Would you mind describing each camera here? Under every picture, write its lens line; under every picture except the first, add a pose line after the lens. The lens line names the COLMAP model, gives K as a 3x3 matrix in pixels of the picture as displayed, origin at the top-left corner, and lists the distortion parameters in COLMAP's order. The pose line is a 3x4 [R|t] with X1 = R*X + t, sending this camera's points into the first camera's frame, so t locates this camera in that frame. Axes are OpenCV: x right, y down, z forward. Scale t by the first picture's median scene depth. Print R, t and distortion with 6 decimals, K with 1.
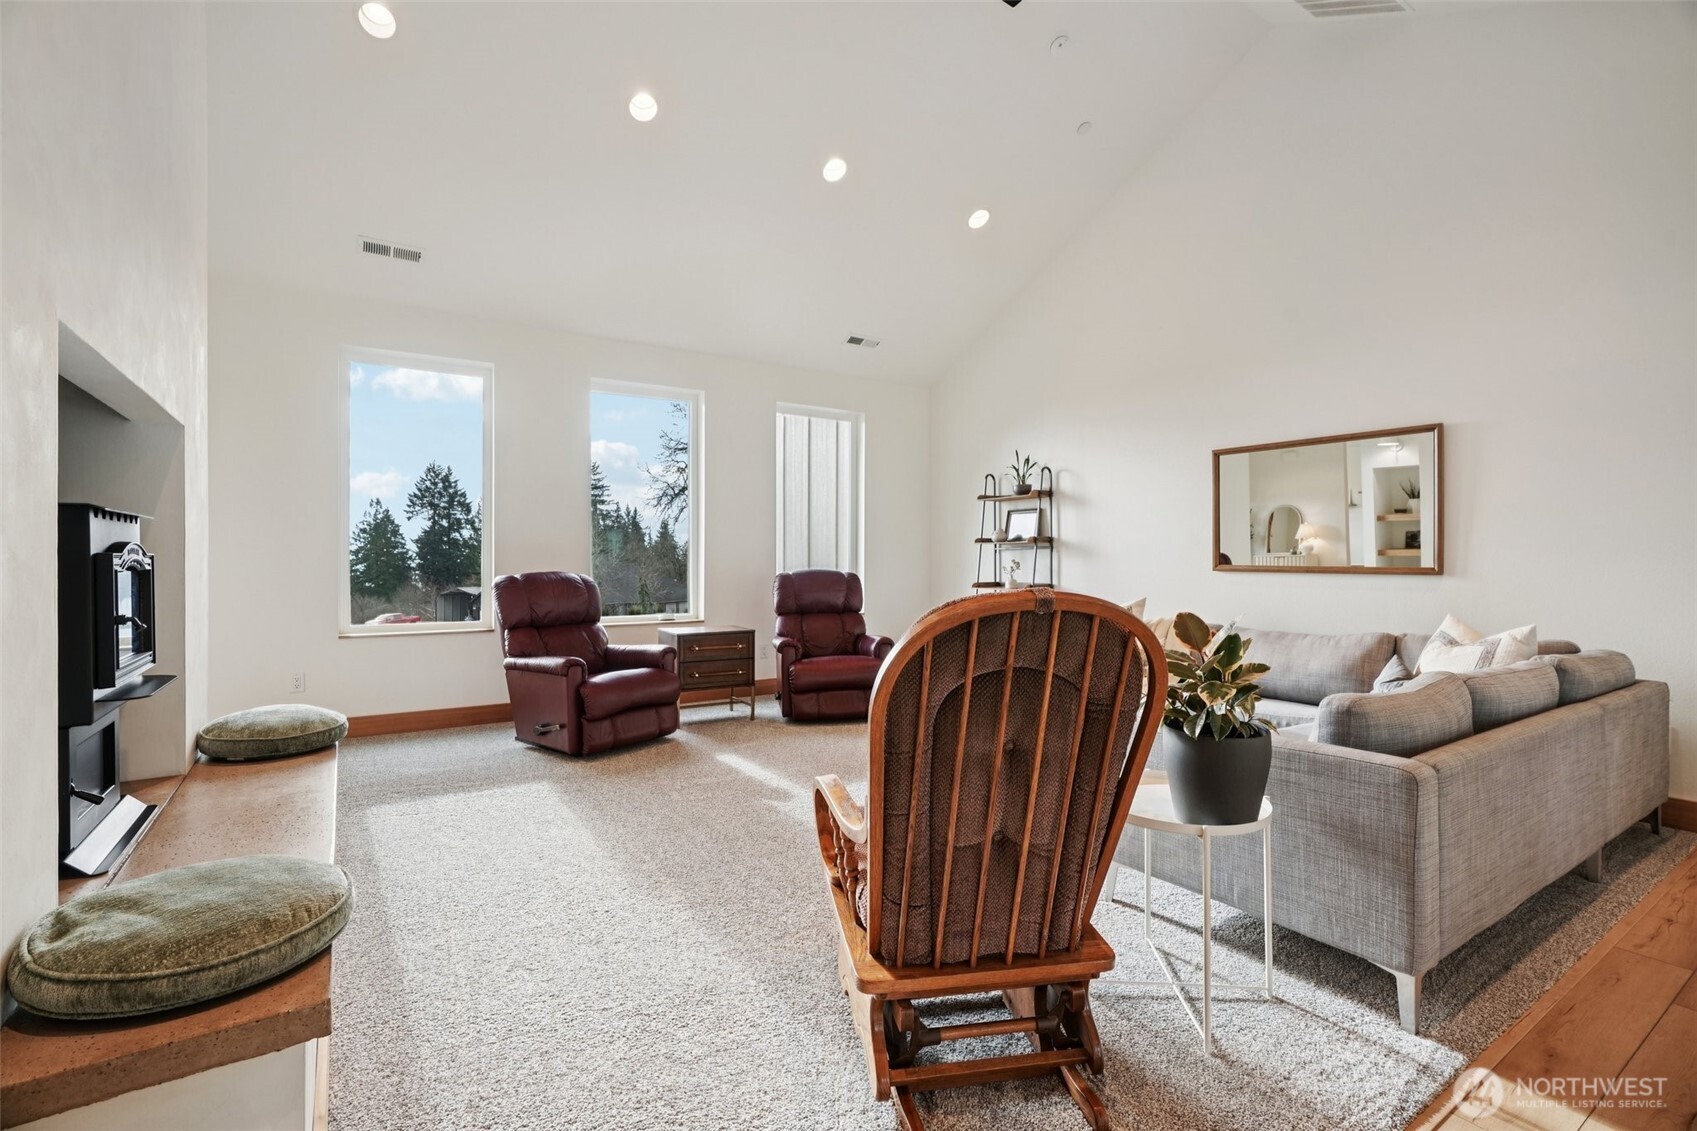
lens RADIAL K [[757.8, 0, 847.3], [0, 757.8, 559.5], [0, 0, 1]] dist [0.004321, 0.000163]
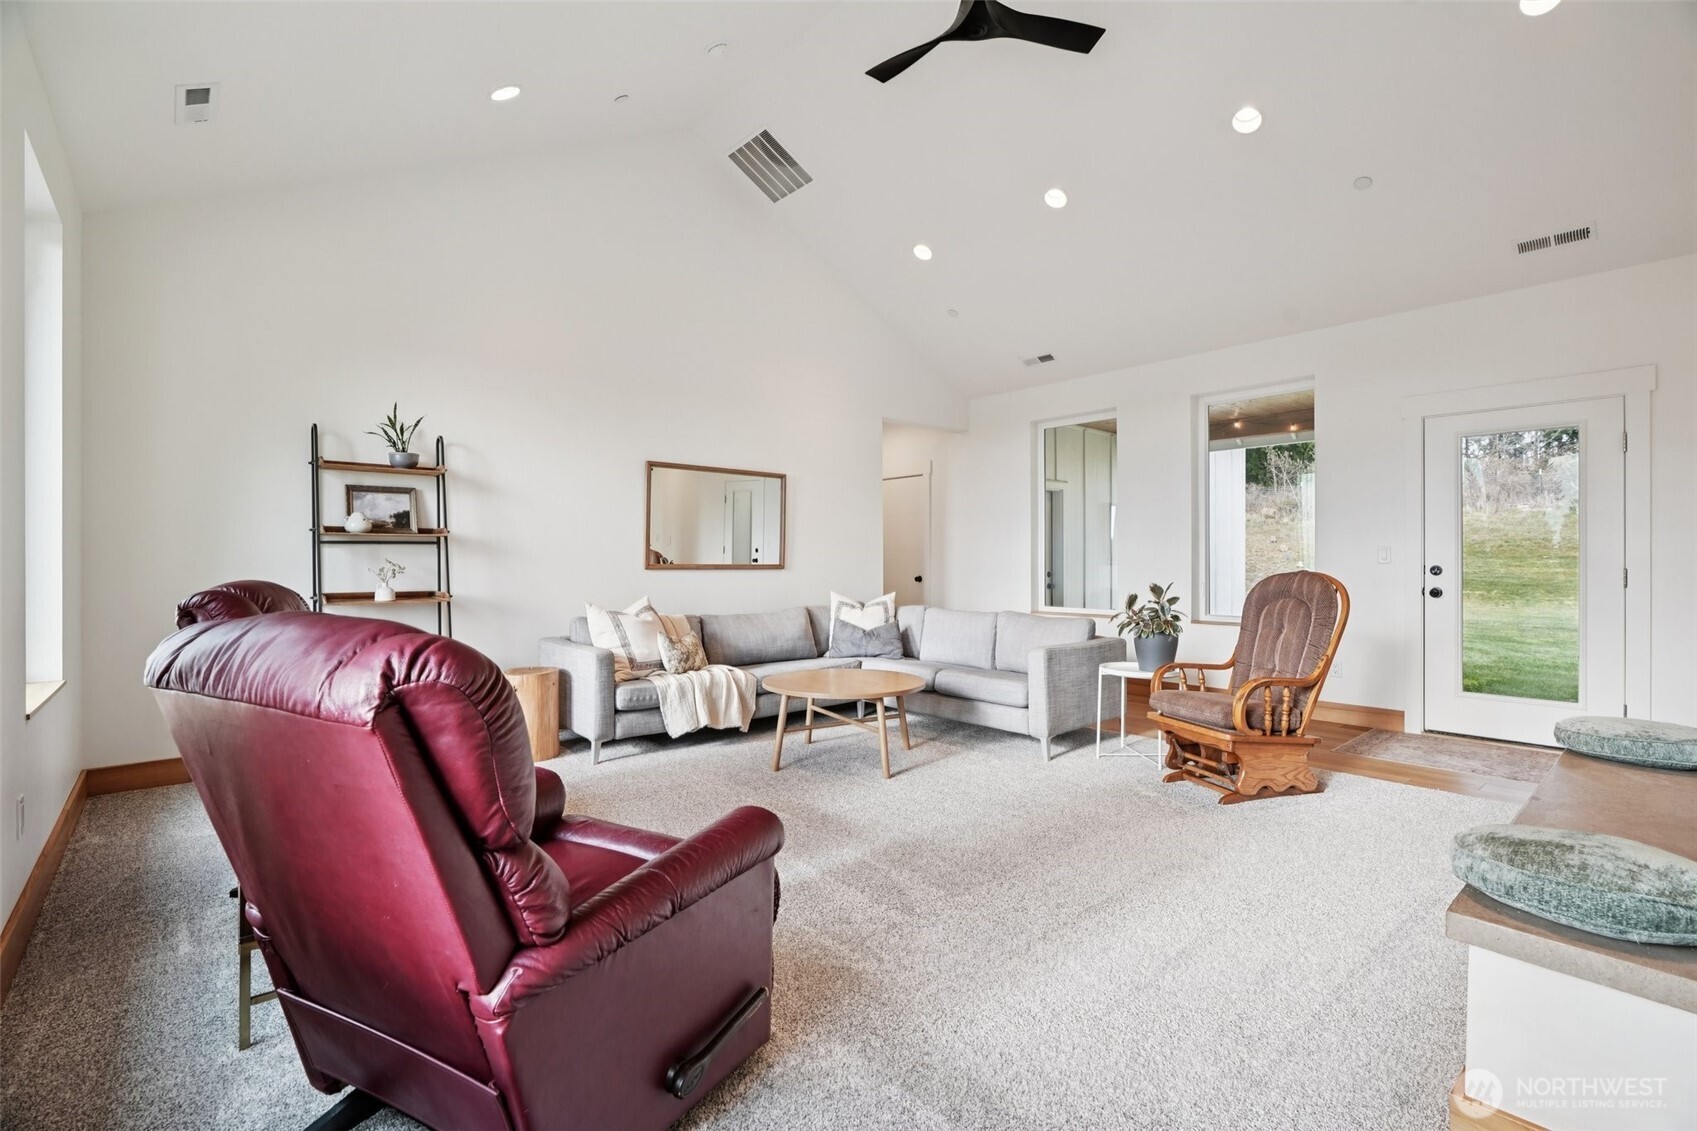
lens RADIAL K [[757.8, 0, 849.0], [0, 757.8, 562.8], [0, 0, 1]] dist [0.004321, 0.000163]
pose [[-0.131061, 0.002054, 0.991372, -0.652058], [0.005802, 0.999982, -0.001305, 0.007800], [-0.991357, 0.005581, -0.131070, 0.857975]]
